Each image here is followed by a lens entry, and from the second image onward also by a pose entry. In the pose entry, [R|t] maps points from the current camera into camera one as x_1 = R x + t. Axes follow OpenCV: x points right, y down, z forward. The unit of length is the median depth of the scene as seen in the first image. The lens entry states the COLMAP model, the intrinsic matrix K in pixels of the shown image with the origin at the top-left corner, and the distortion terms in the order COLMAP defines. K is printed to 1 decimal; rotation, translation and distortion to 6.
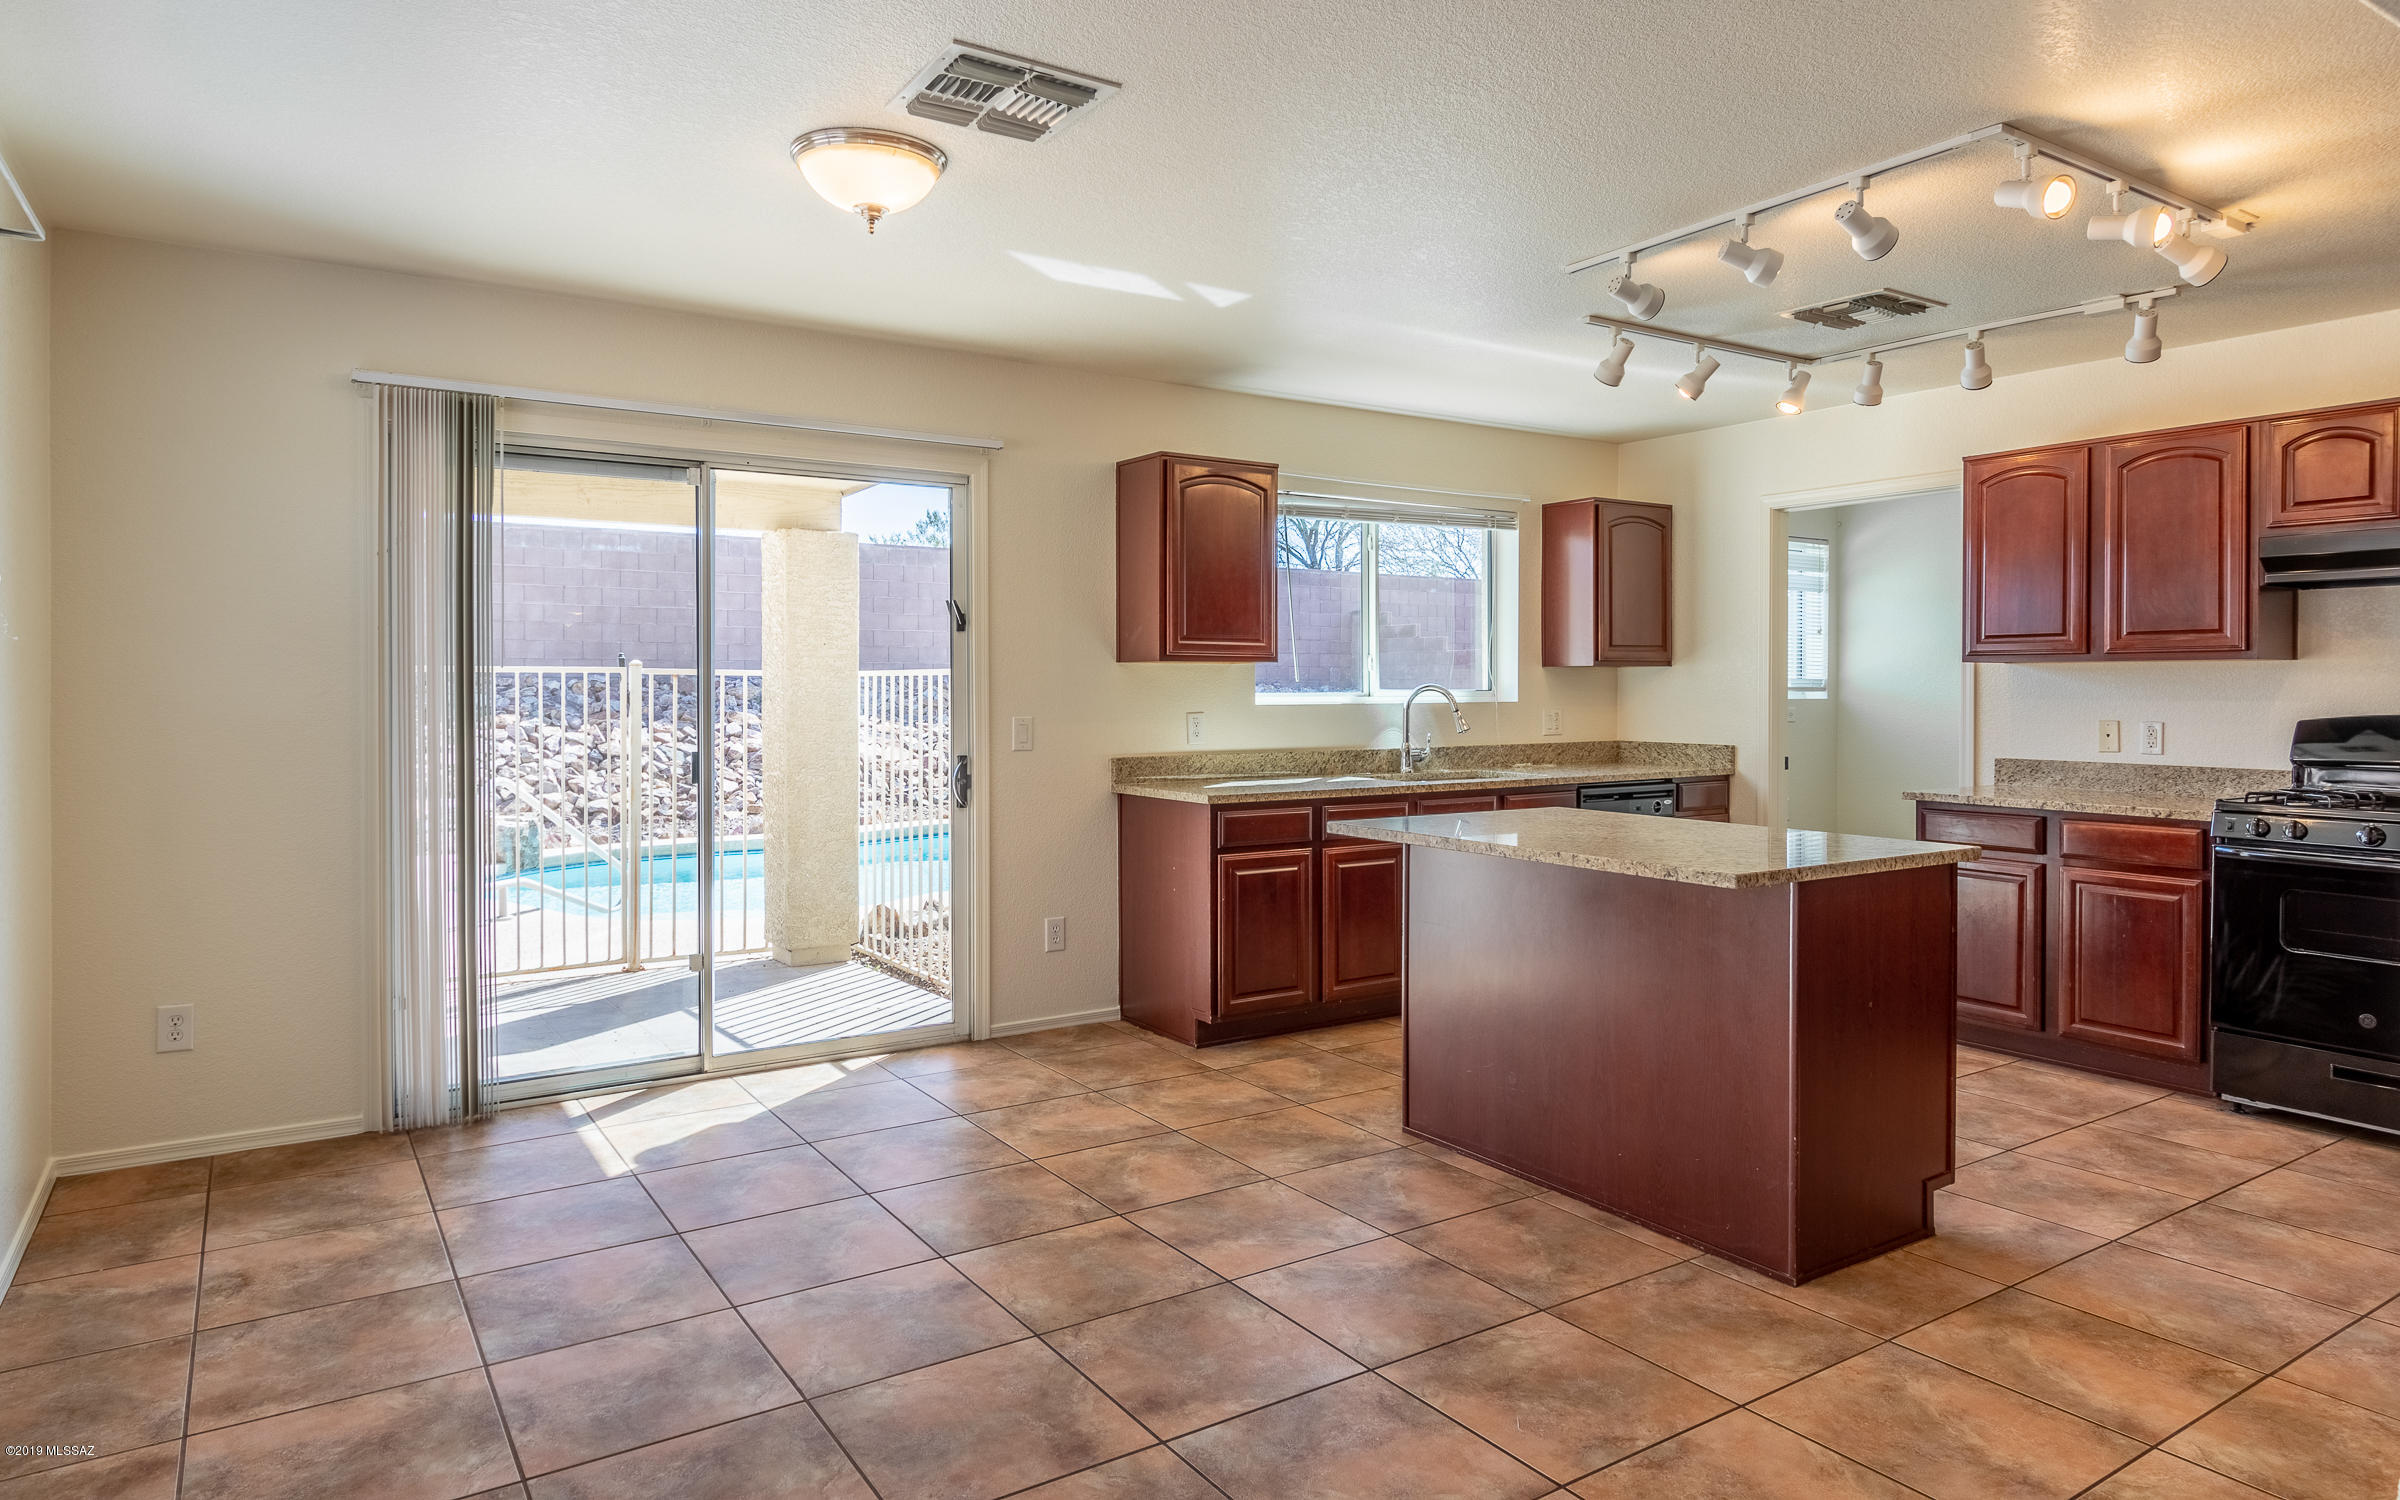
lens RADIAL K [[1419.8, 0, 1155.9], [0, 1419.8, 699.5], [0, 0, 1]] dist [0.008959, -0.003346]
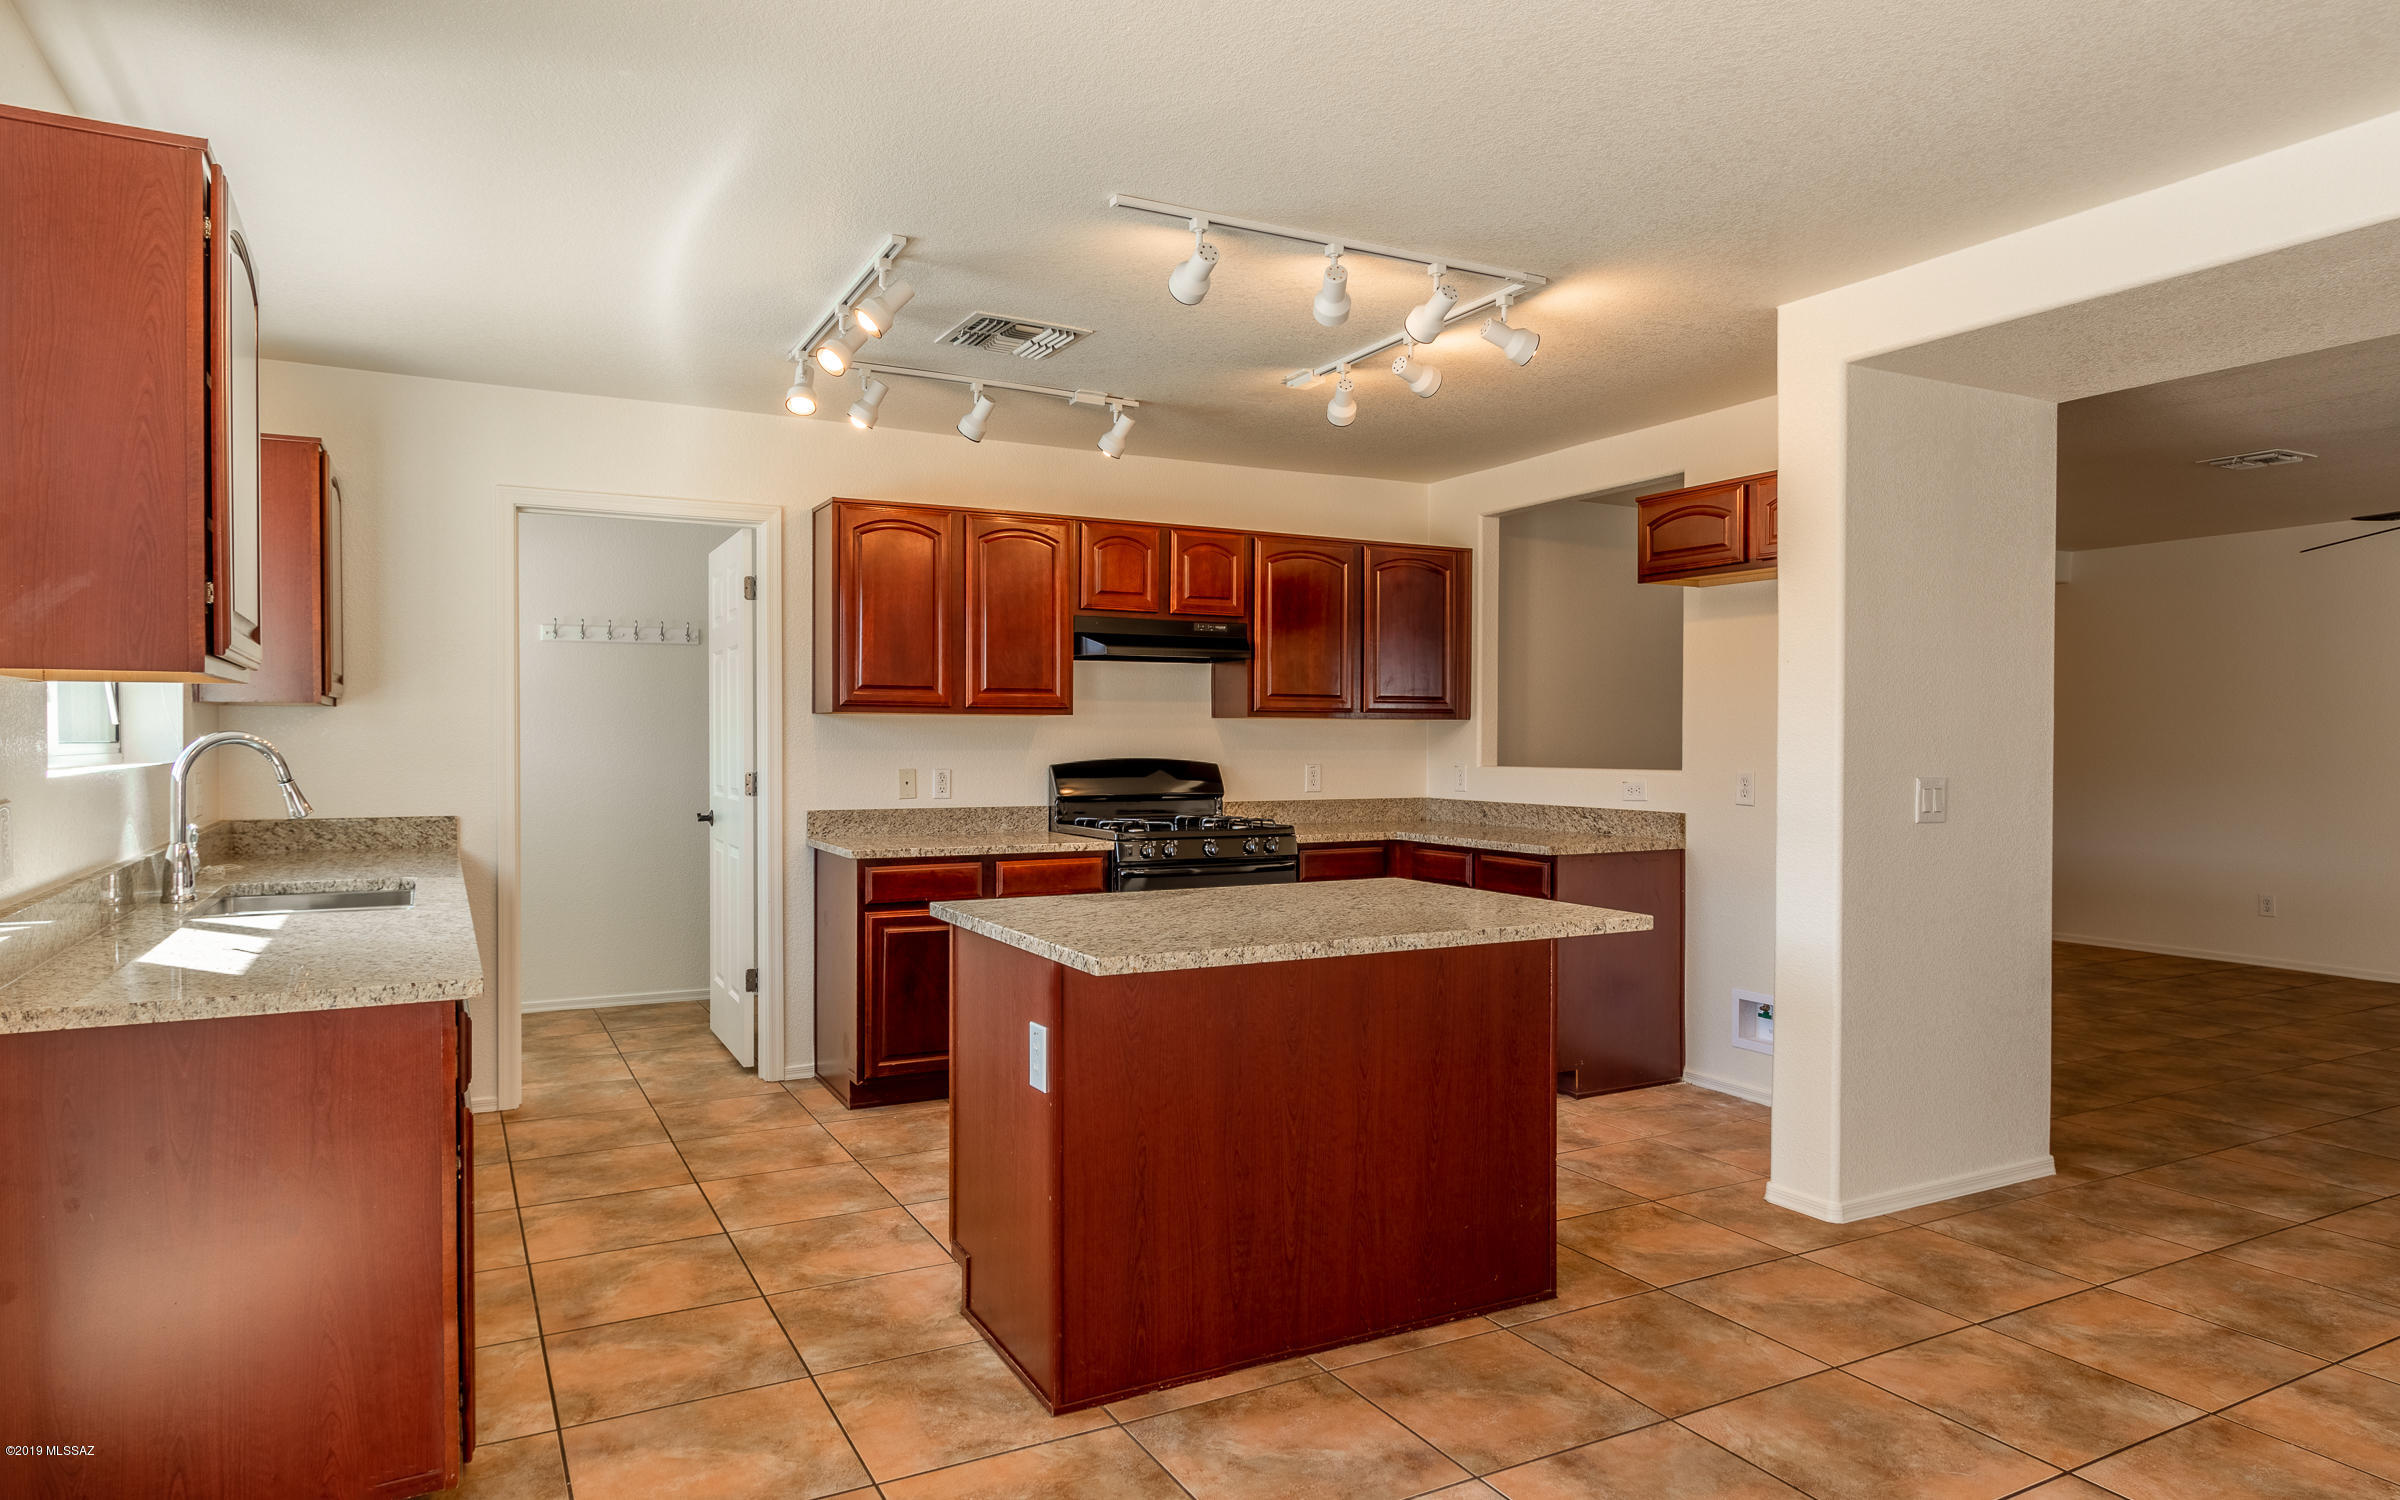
lens RADIAL K [[1419.8, 0, 1191.7], [0, 1419.8, 753.1], [0, 0, 1]] dist [0.008959, -0.003346]
pose [[0.071762, -0.010682, 0.997365, -0.411990], [0.007148, 0.999922, 0.010195, -0.007121], [-0.997396, 0.006398, 0.071833, 0.772850]]
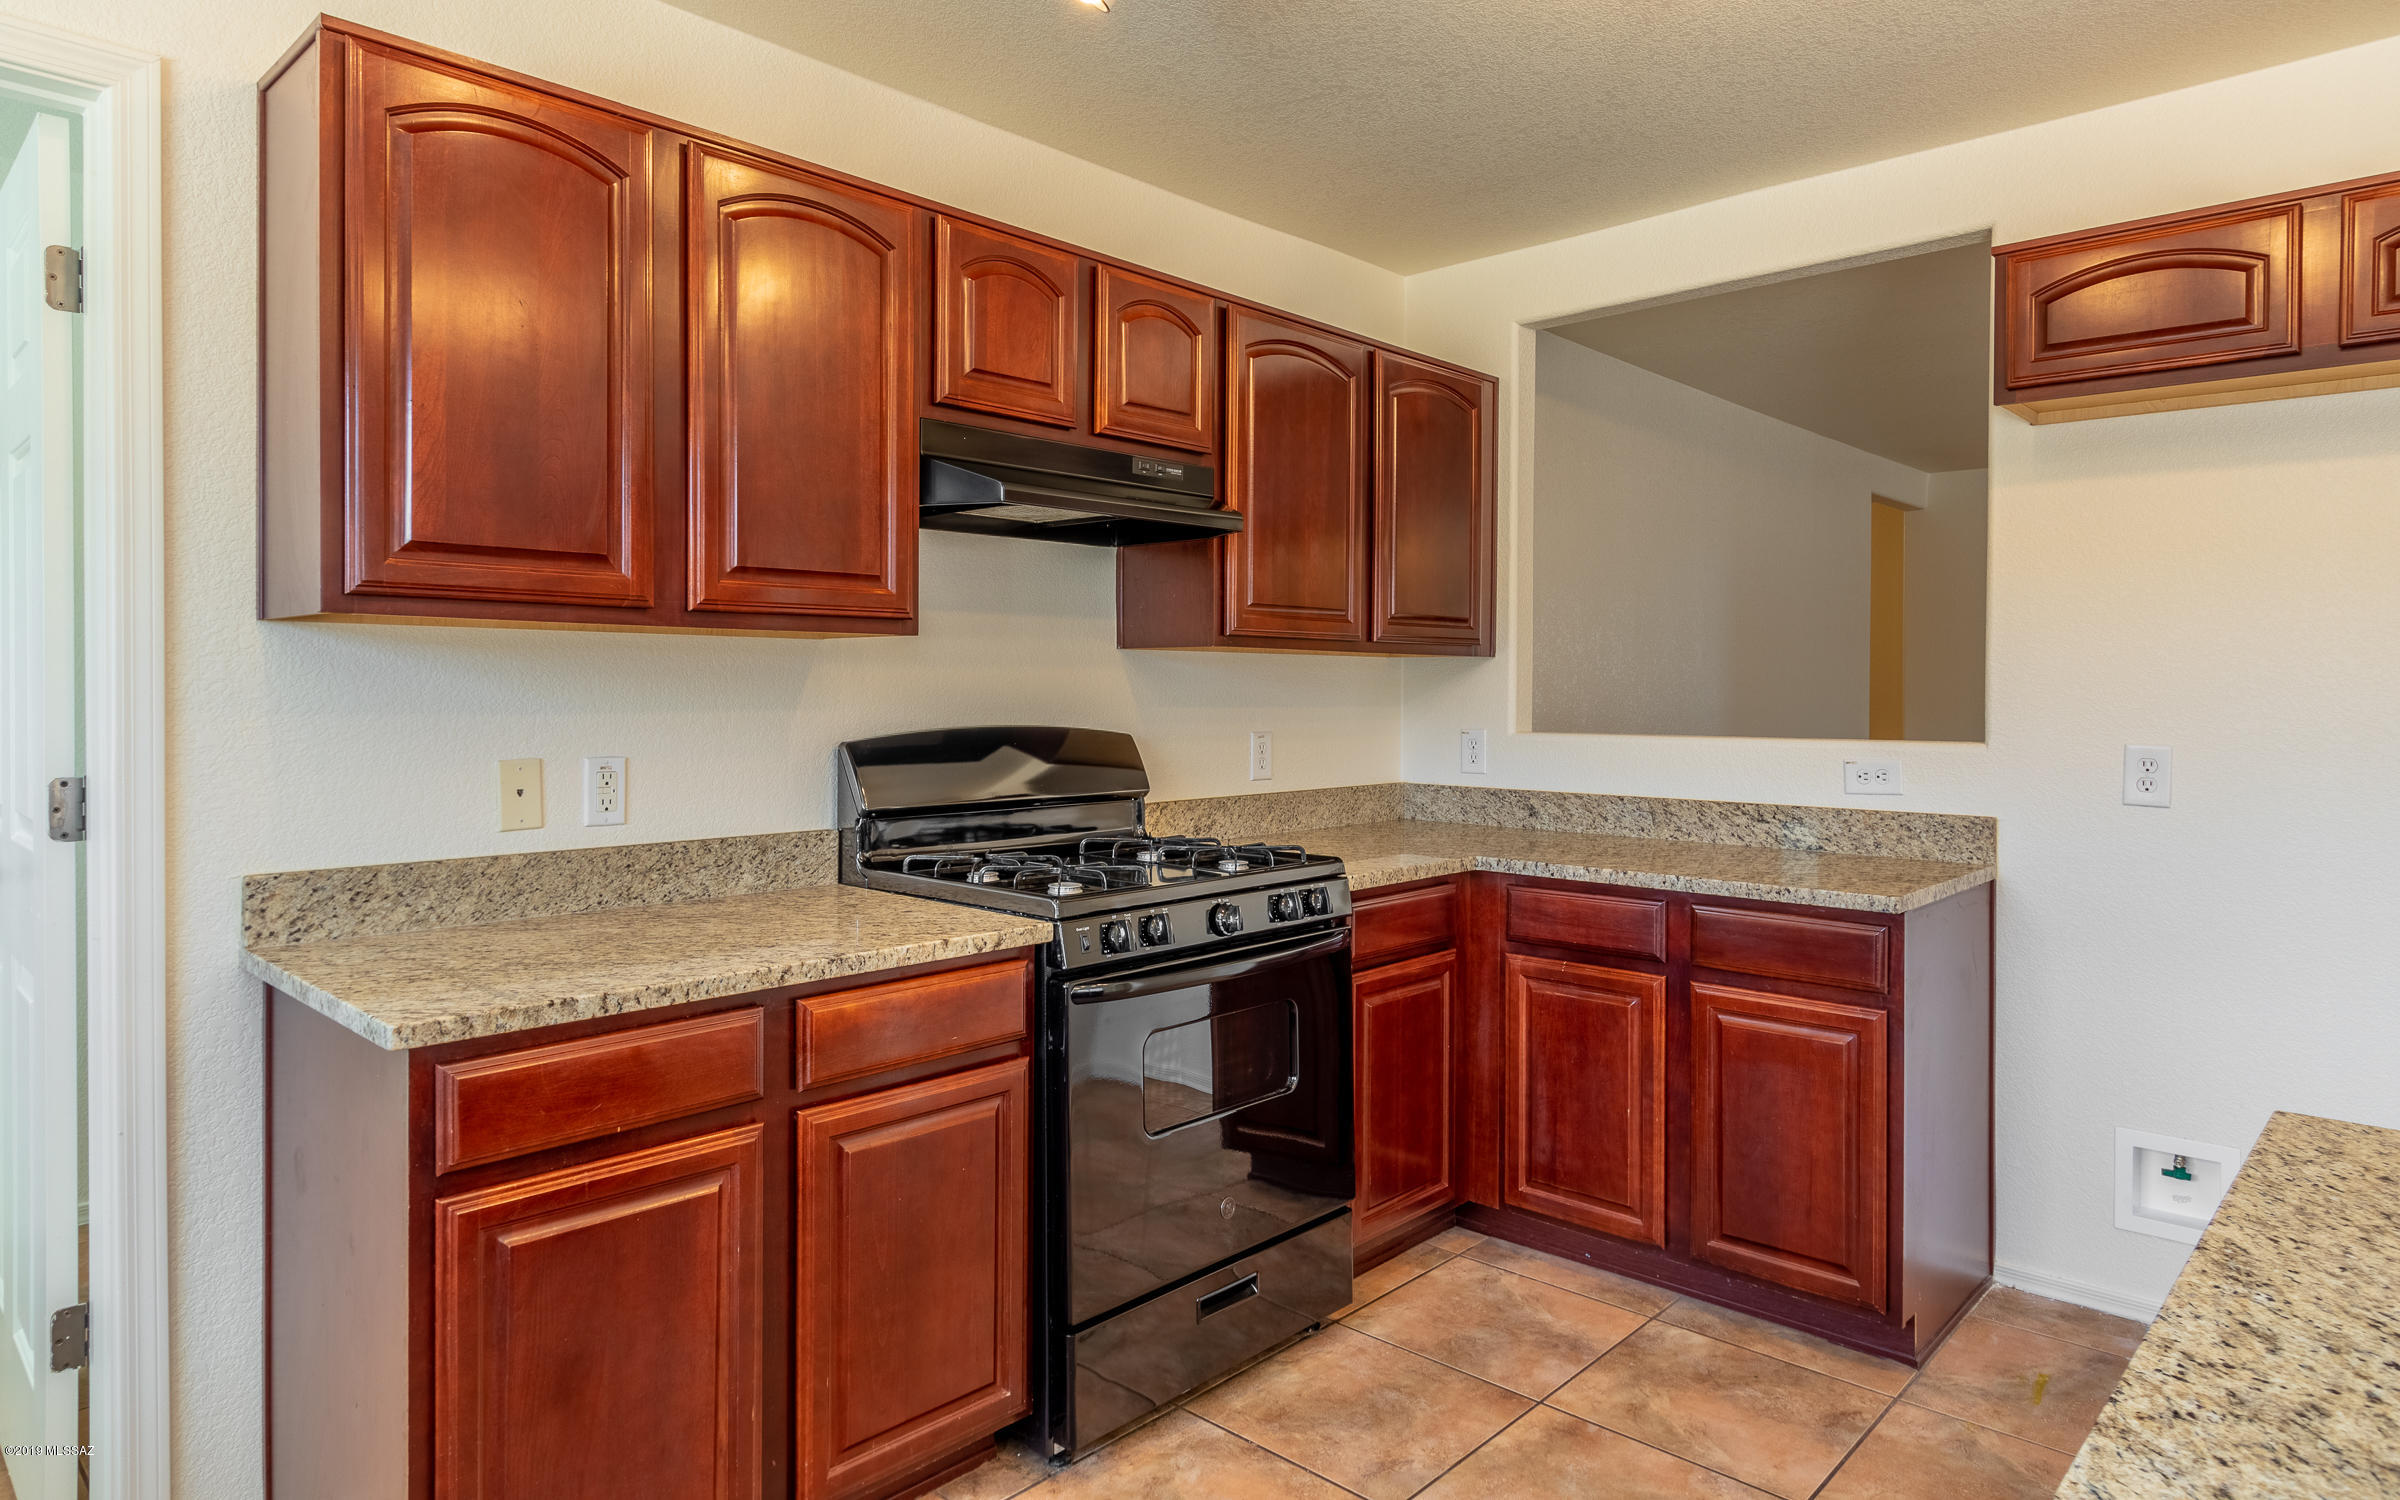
lens RADIAL K [[1419.8, 0, 1181.8], [0, 1419.8, 695.6], [0, 0, 1]] dist [0.008959, -0.003346]
pose [[-0.237825, -0.006935, 0.971283, 0.201741], [0.005264, 0.999951, 0.008429, -0.008543], [-0.971294, 0.007118, -0.237777, 0.983716]]
